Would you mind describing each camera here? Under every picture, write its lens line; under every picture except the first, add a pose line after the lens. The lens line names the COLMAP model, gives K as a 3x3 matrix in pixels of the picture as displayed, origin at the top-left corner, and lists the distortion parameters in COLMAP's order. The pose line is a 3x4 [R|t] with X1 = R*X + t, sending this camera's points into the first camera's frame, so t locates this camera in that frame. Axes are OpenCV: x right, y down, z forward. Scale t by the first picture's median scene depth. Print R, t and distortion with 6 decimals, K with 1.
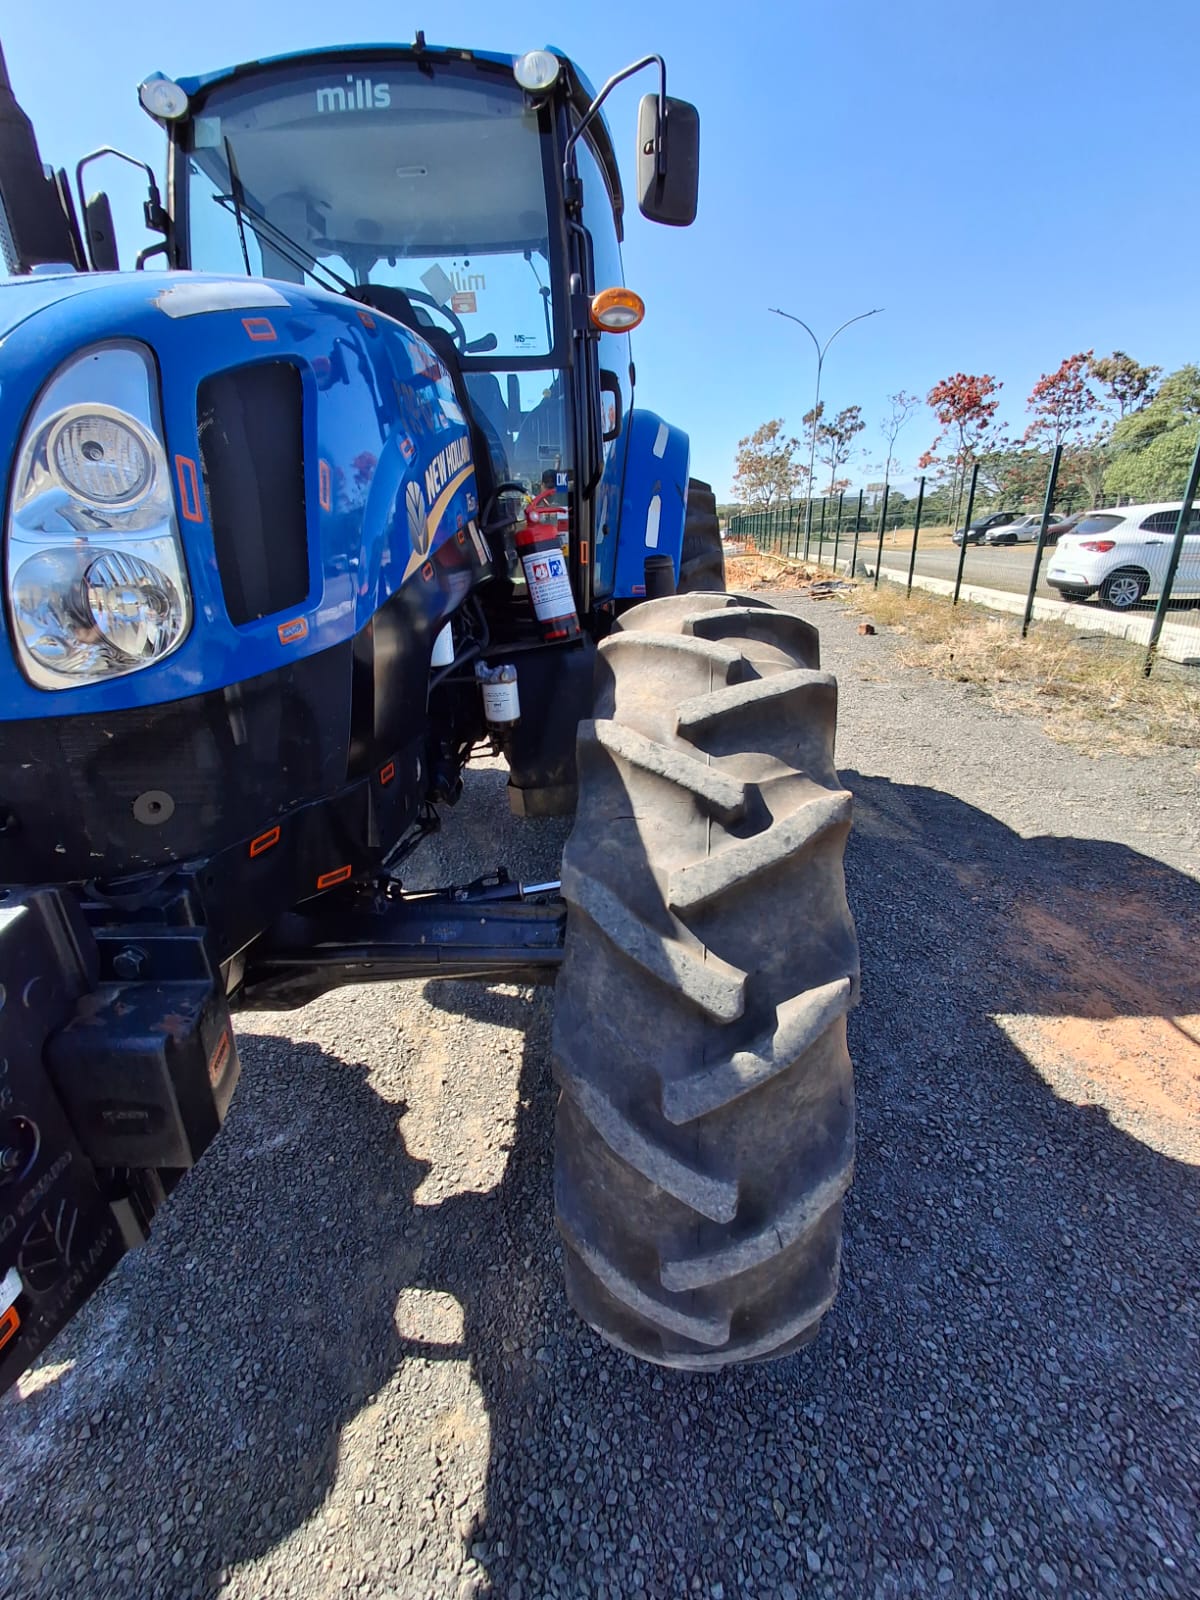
lens RADIAL K [[728.2, 0, 606.4], [0, 728.2, 798.6], [0, 0, 1]] dist [0.000952, 0.004841]
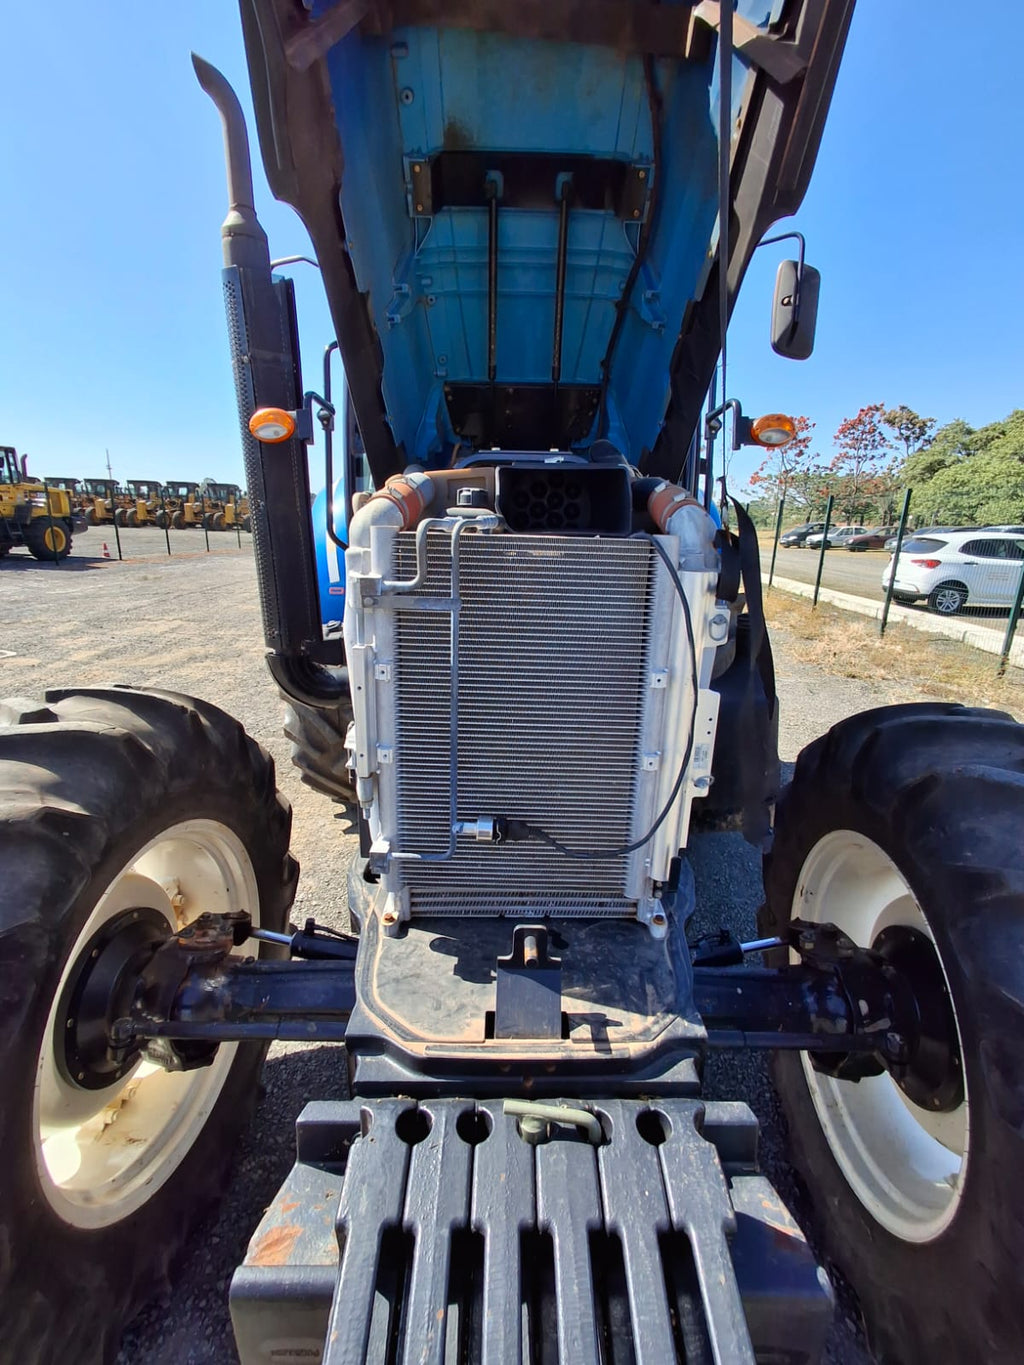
lens RADIAL K [[620.9, 0, 514.7], [0, 620.9, 682.9], [0, 0, 1]] dist [0.002041, 0.001558]
pose [[0.997924, 0.034063, 0.054657, -0.243396], [-0.028837, 0.995183, -0.093699, -0.081242], [-0.057586, 0.091928, 0.994099, 0.028926]]
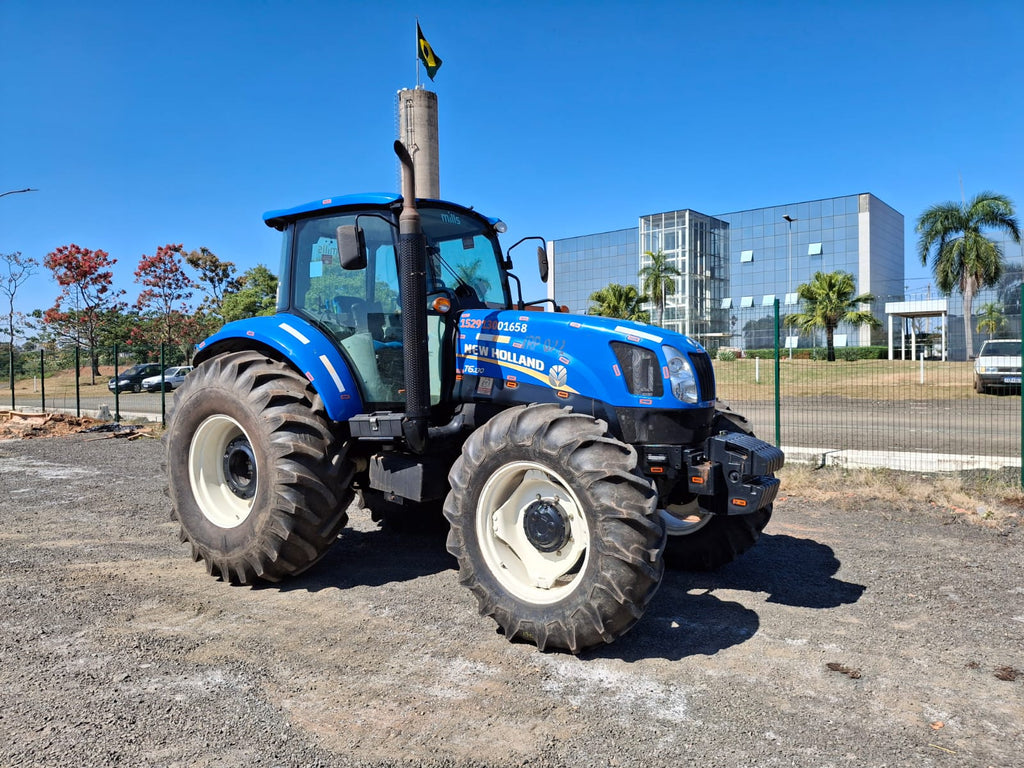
lens RADIAL K [[753.1, 0, 501.0], [0, 753.1, 384.6], [0, 0, 1]] dist [0.124906, -0.275557]
pose [[0.548986, -0.014048, 0.835714, -1.556328], [0.297146, 0.937821, -0.179433, 0.071492], [-0.781229, 0.346835, 0.519025, -0.196269]]
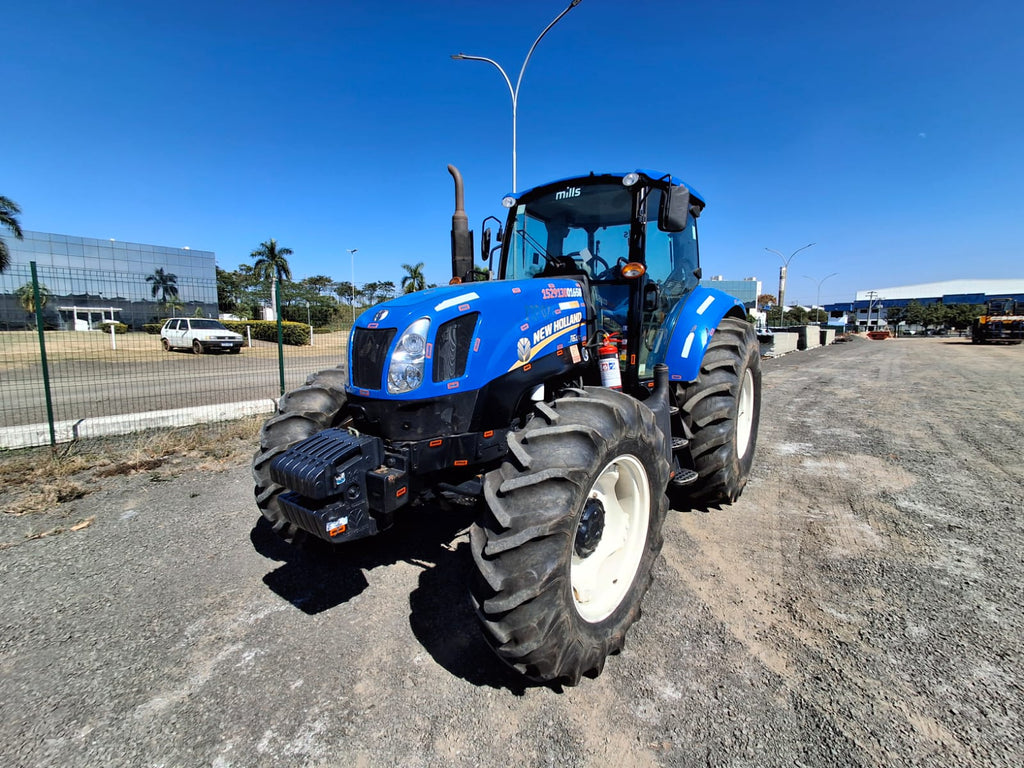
lens RADIAL K [[466.0, 0, 511.0], [0, 466.0, 377.4], [0, 0, 1]] dist [0.000952, 0.004841]
pose [[-0.834470, -0.041703, 0.549473, -0.633070], [0.201842, 0.904703, 0.375197, -0.842311], [-0.512756, 0.423997, -0.746530, 2.212484]]
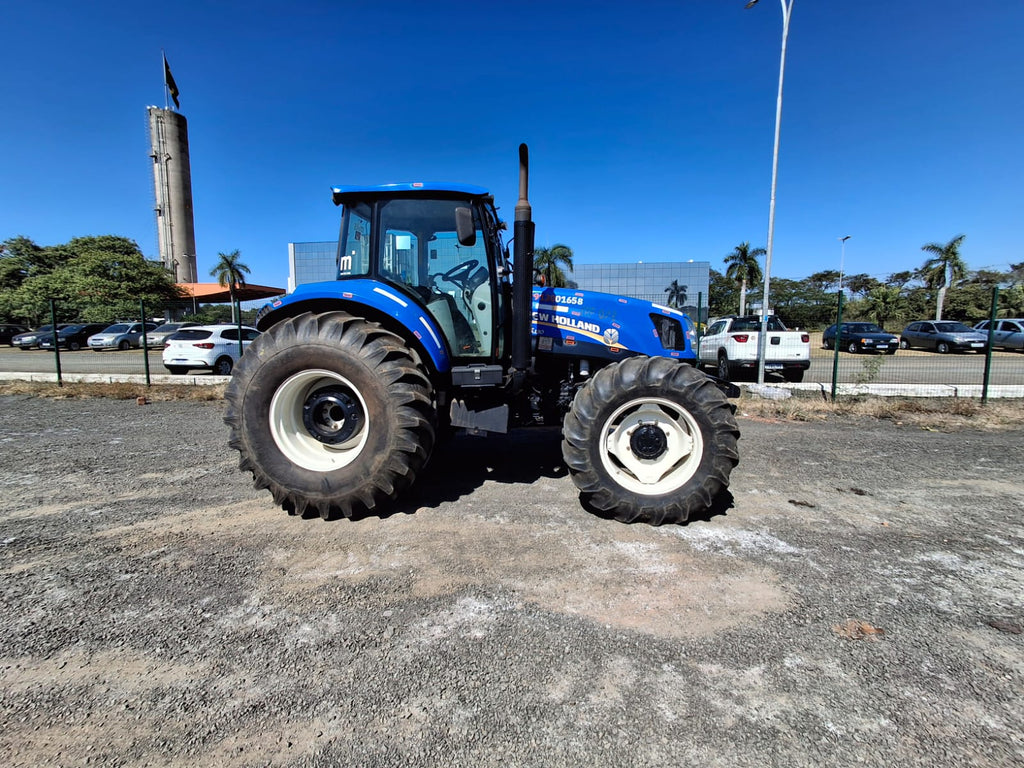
lens RADIAL K [[465.8, 0, 511.4], [0, 465.8, 381.7], [0, 0, 1]] dist [0.002041, 0.001558]
pose [[0.051580, -0.092115, 0.994412, -1.576297], [0.344833, 0.936137, 0.068830, -0.228740], [-0.937246, 0.339355, 0.080050, 0.634617]]
